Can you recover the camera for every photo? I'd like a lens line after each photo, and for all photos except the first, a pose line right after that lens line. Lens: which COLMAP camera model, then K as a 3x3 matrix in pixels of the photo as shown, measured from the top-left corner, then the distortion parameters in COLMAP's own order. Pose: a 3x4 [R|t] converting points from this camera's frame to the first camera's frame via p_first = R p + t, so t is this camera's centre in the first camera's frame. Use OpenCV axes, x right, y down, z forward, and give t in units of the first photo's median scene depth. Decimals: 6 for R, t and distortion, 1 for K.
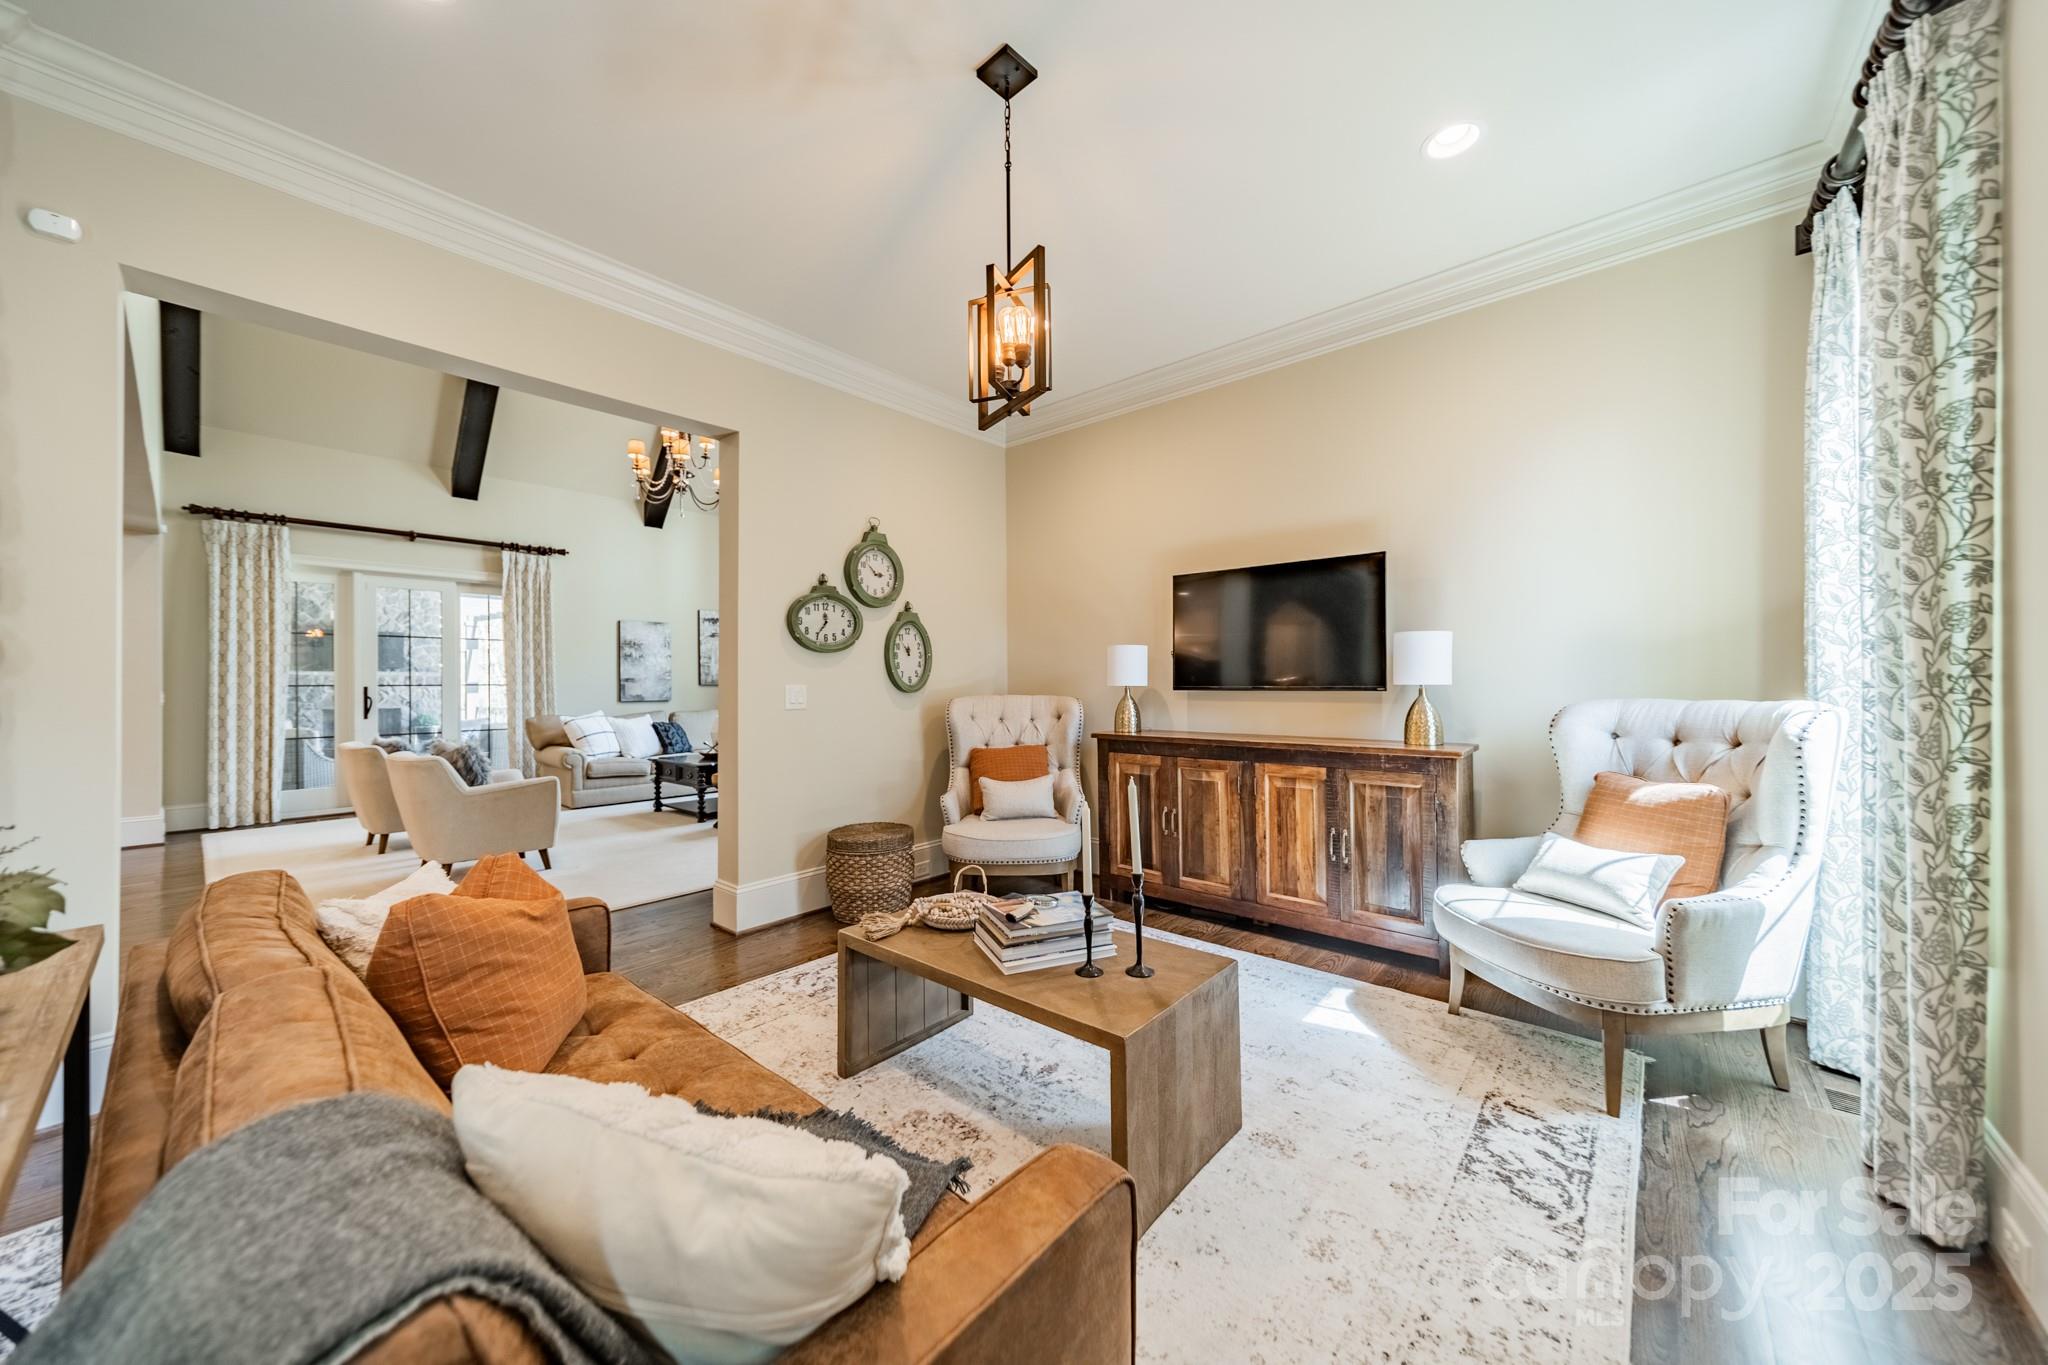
lens RADIAL K [[718.7, 0, 1032.4], [0, 718.7, 682.9], [0, 0, 1]] dist [0.008487, 0.000126]
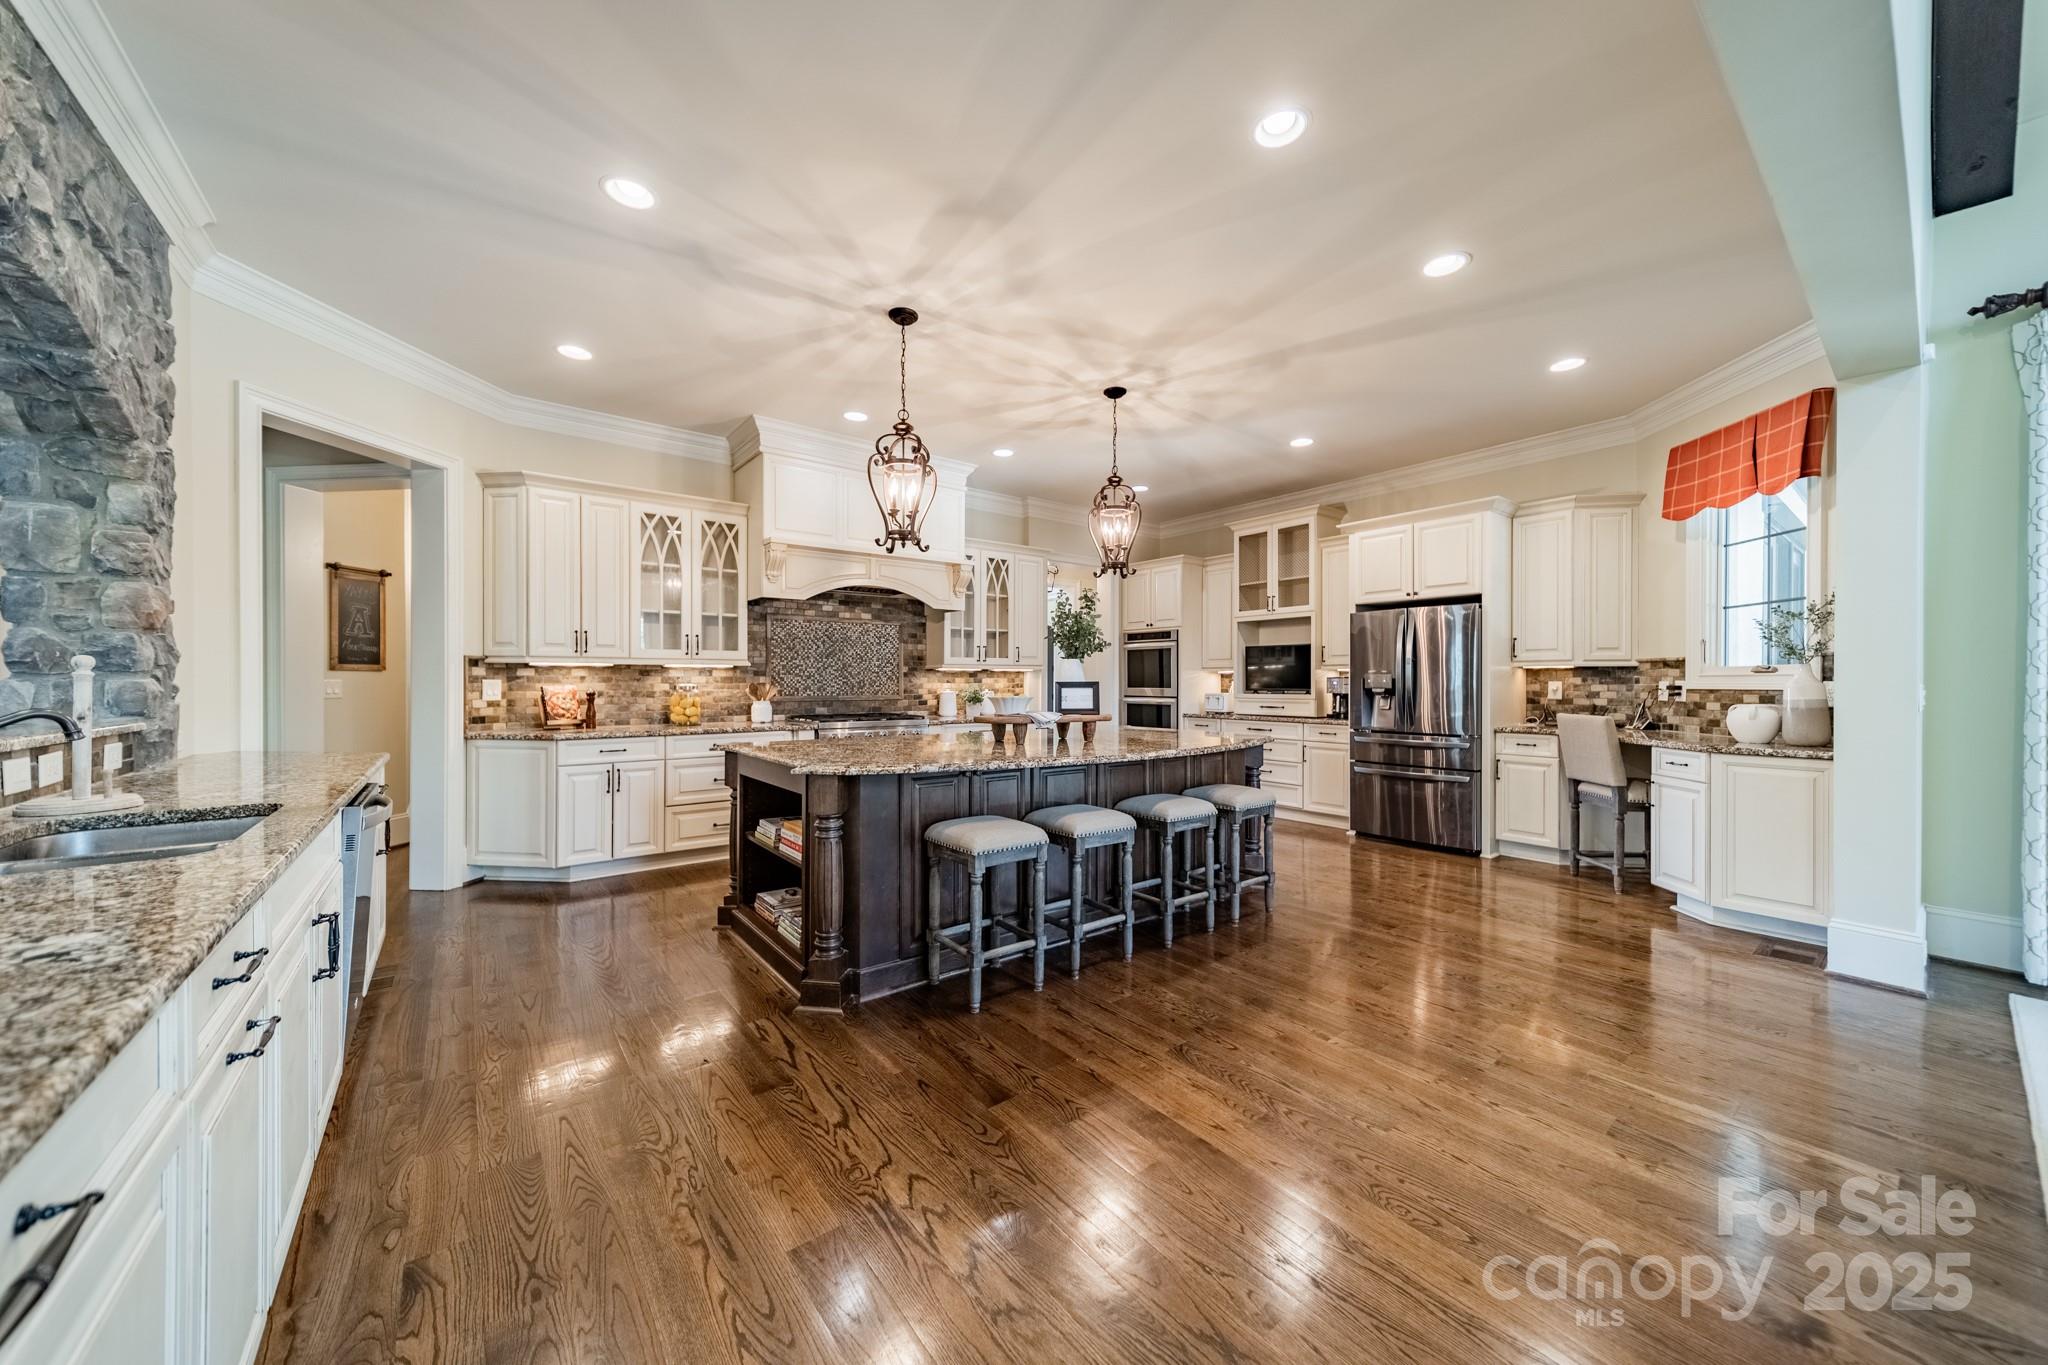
lens RADIAL K [[718.7, 0, 1030.0], [0, 718.7, 682.7], [0, 0, 1]] dist [0.008487, 0.000126]
pose [[-0.191429, 0.010722, -0.981448, -0.543165], [0.002813, 0.999942, 0.010375, 0.003815], [0.981502, -0.000775, -0.191448, 0.457066]]
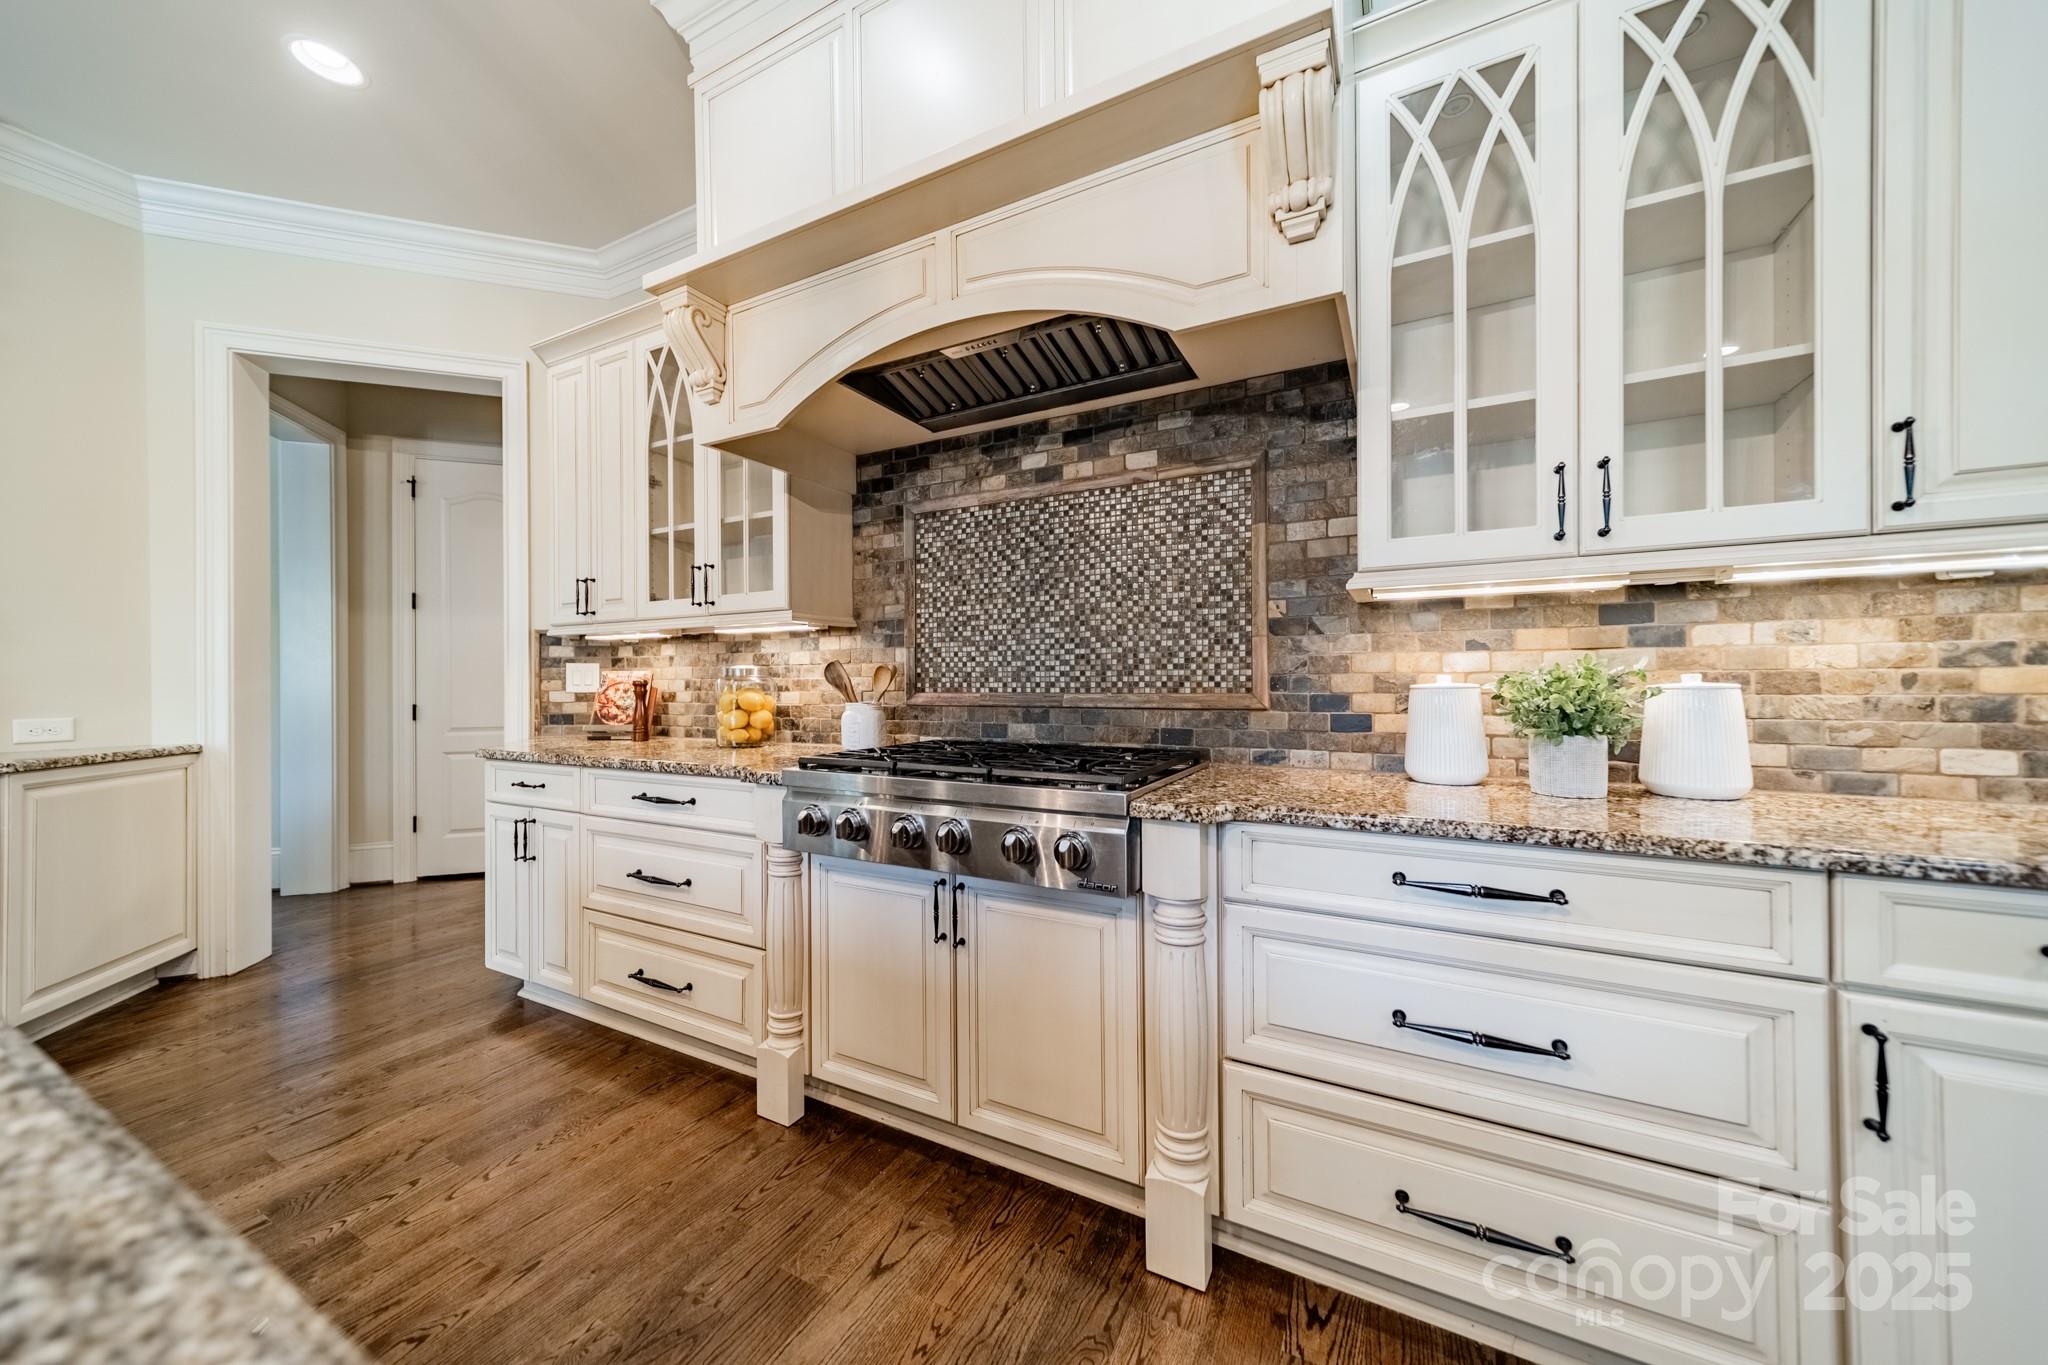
lens RADIAL K [[718.7, 0, 1024.0], [0, 718.7, 683.2], [0, 0, 1]] dist [0.008487, 0.000126]
pose [[-0.975177, 0.013653, -0.221005, -1.314818], [0.013848, 0.999904, 0.000669, 0.024302], [0.220993, -0.002408, -0.975272, 0.366257]]
